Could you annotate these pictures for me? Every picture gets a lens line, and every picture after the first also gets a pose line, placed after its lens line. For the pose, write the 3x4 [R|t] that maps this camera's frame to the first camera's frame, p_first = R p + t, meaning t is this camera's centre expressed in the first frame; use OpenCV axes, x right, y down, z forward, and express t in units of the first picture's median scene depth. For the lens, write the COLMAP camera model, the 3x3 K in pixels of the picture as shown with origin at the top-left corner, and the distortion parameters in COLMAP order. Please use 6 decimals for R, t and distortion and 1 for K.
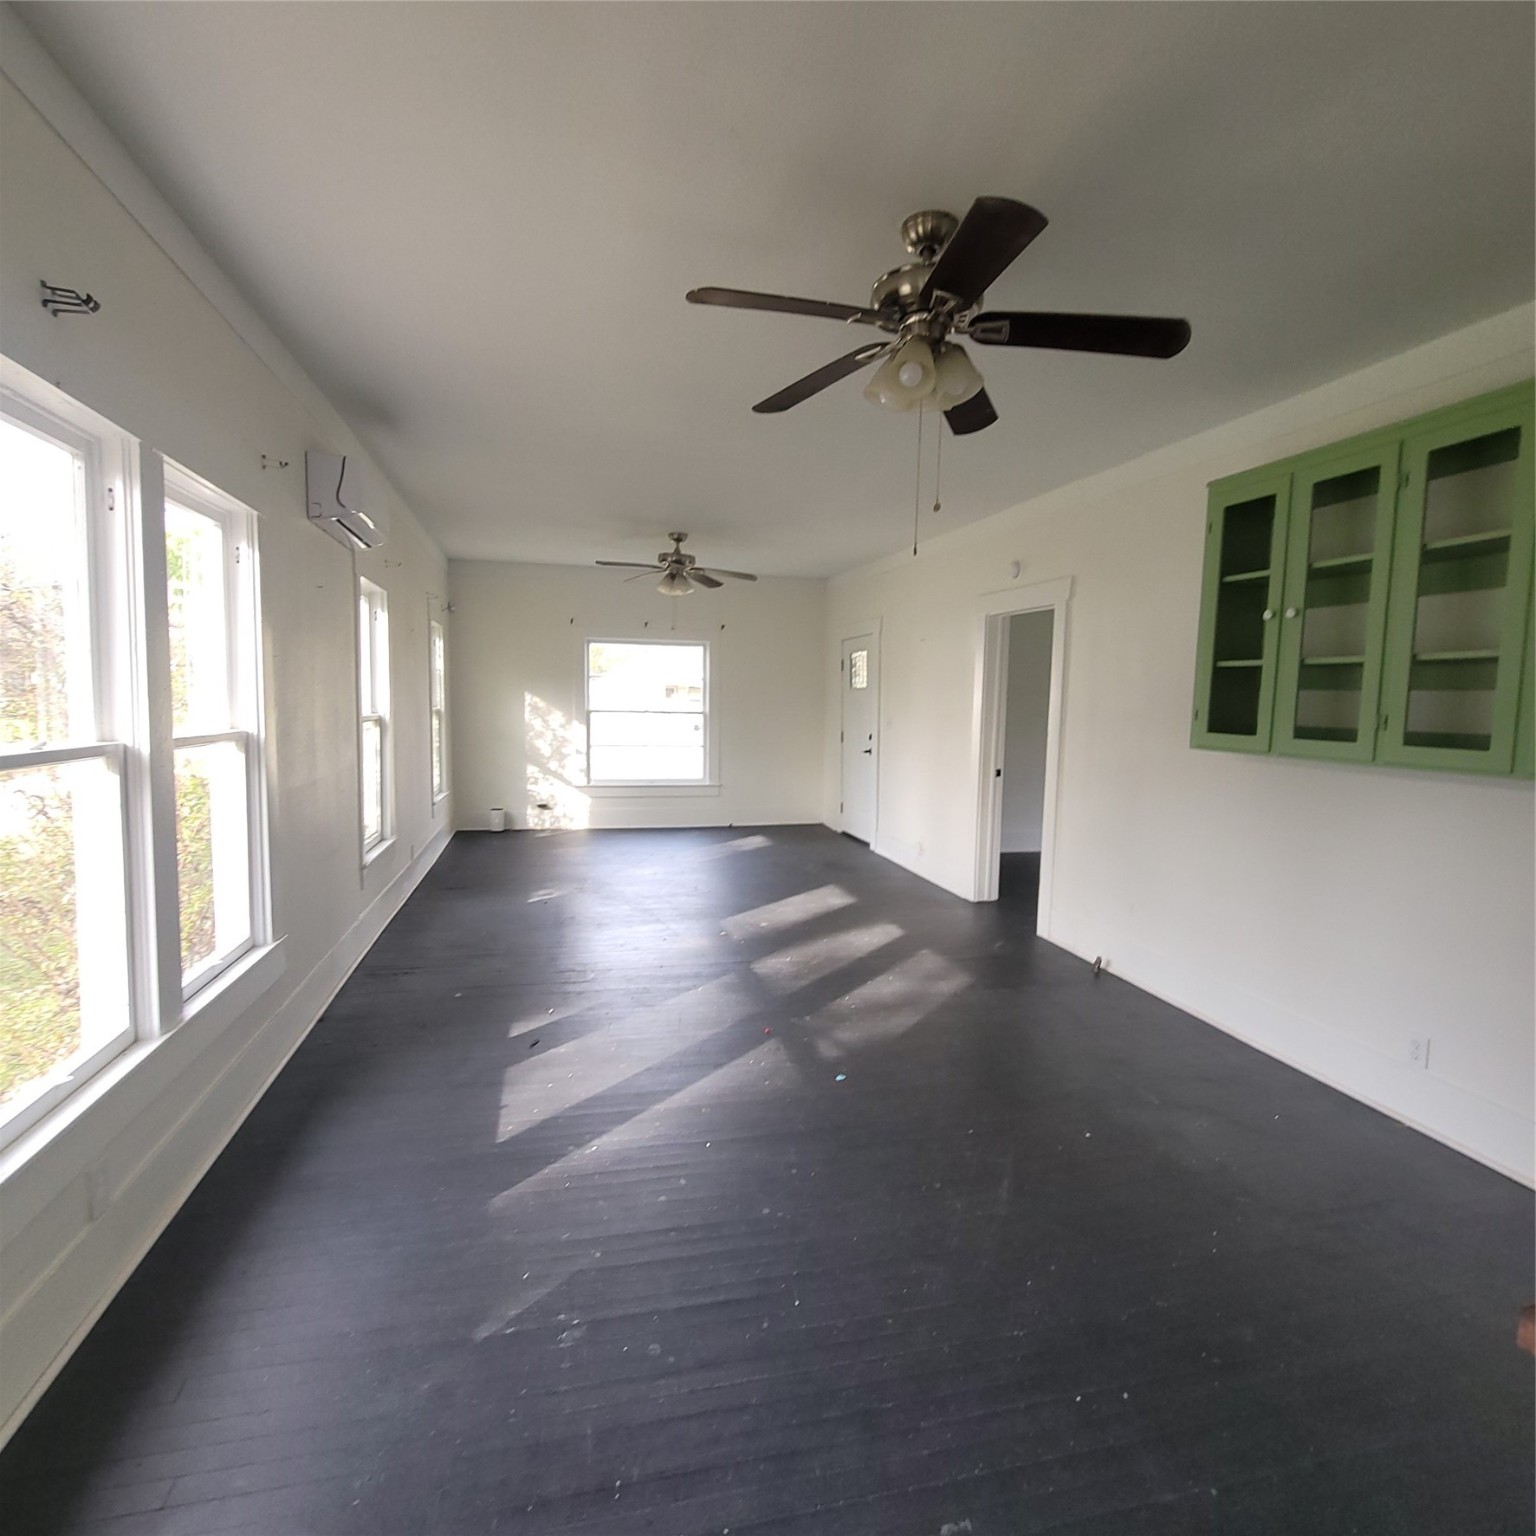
lens RADIAL K [[831.8, 0, 759.4], [0, 831.8, 778.7], [0, 0, 1]] dist [-0.008258, 0.003482]
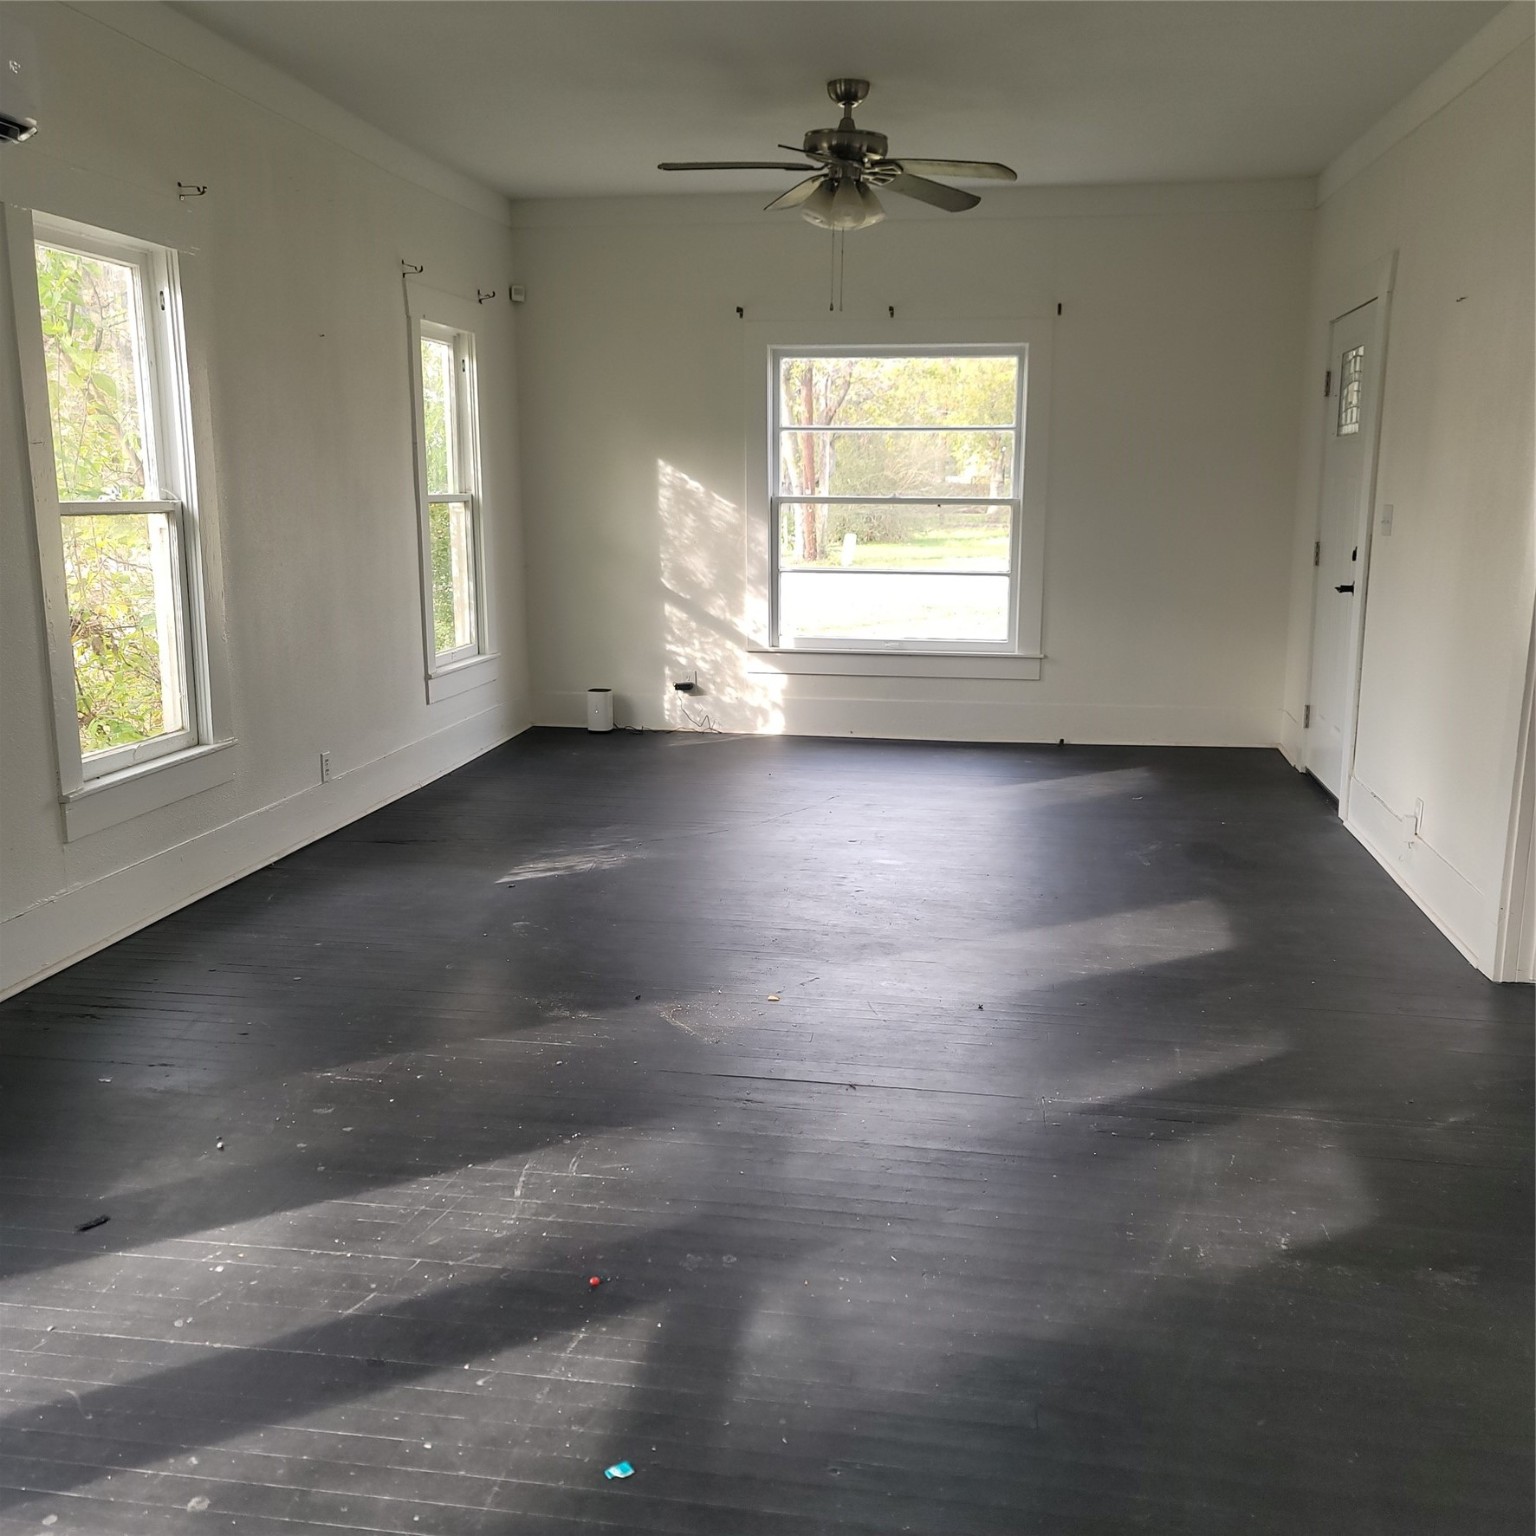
lens RADIAL K [[1490.4, 0, 771.4], [0, 1490.4, 769.5], [0, 0, 1]] dist [0.072431, 0.005100]
pose [[0.924686, 0.062010, -0.375647, 0.139577], [-0.026802, 0.994802, 0.098242, -0.008108], [0.379786, -0.080775, 0.921541, 0.162845]]
